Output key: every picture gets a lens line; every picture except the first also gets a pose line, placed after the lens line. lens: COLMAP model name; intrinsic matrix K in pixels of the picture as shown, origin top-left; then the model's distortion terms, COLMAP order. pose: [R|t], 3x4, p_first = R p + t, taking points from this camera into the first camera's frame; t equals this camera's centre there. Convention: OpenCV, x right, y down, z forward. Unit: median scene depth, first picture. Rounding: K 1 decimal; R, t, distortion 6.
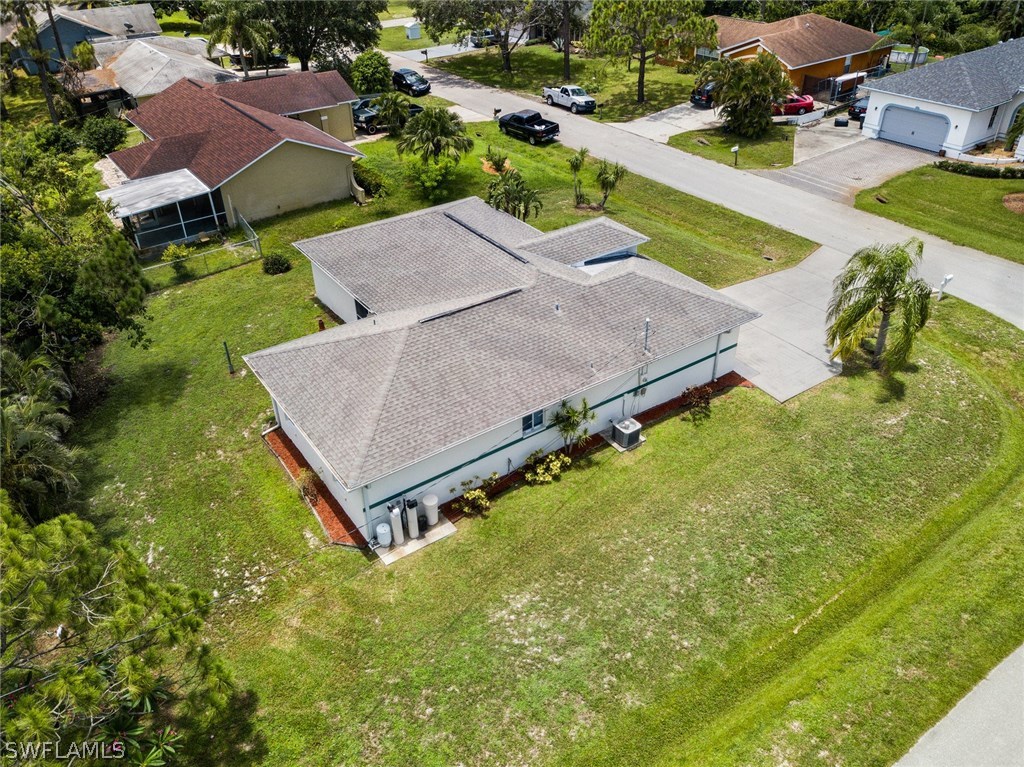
lens RADIAL K [[774.5, 0, 510.9], [0, 774.5, 382.5], [0, 0, 1]] dist [-0.000937, -0.015067]
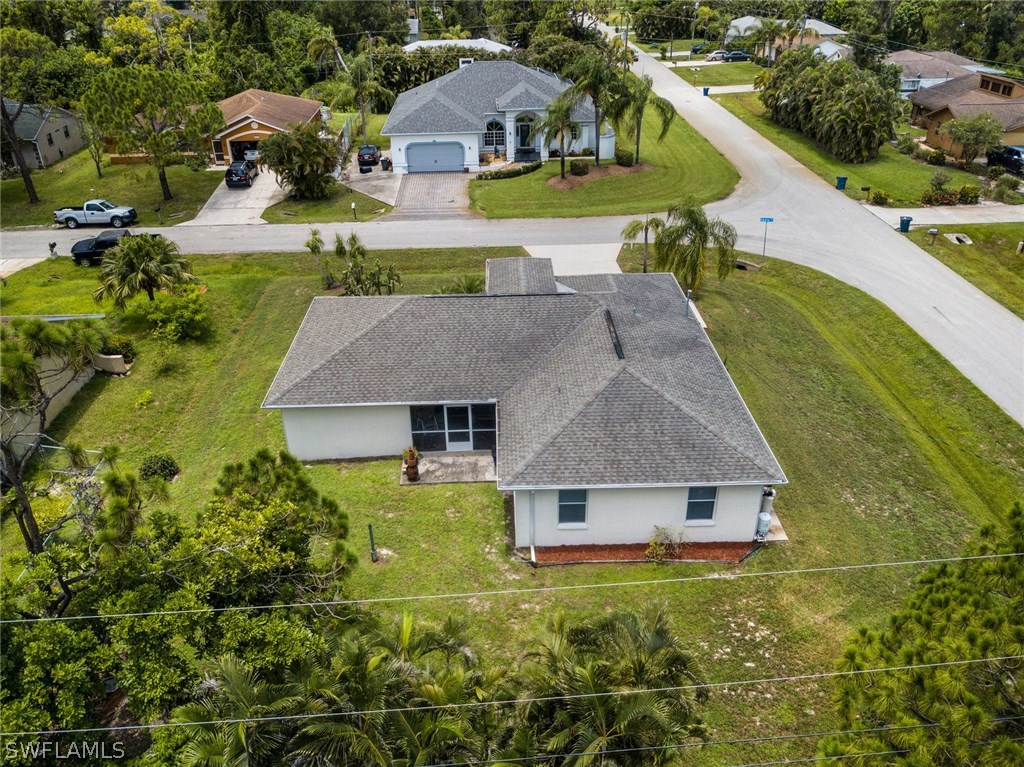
lens RADIAL K [[774.5, 0, 510.5], [0, 774.5, 382.9], [0, 0, 1]] dist [-0.000937, -0.015067]
pose [[0.563719, -0.403039, 0.720958, -0.434498], [0.468548, 0.874872, 0.122723, -0.110750], [-0.680209, 0.268623, 0.682025, 0.177397]]
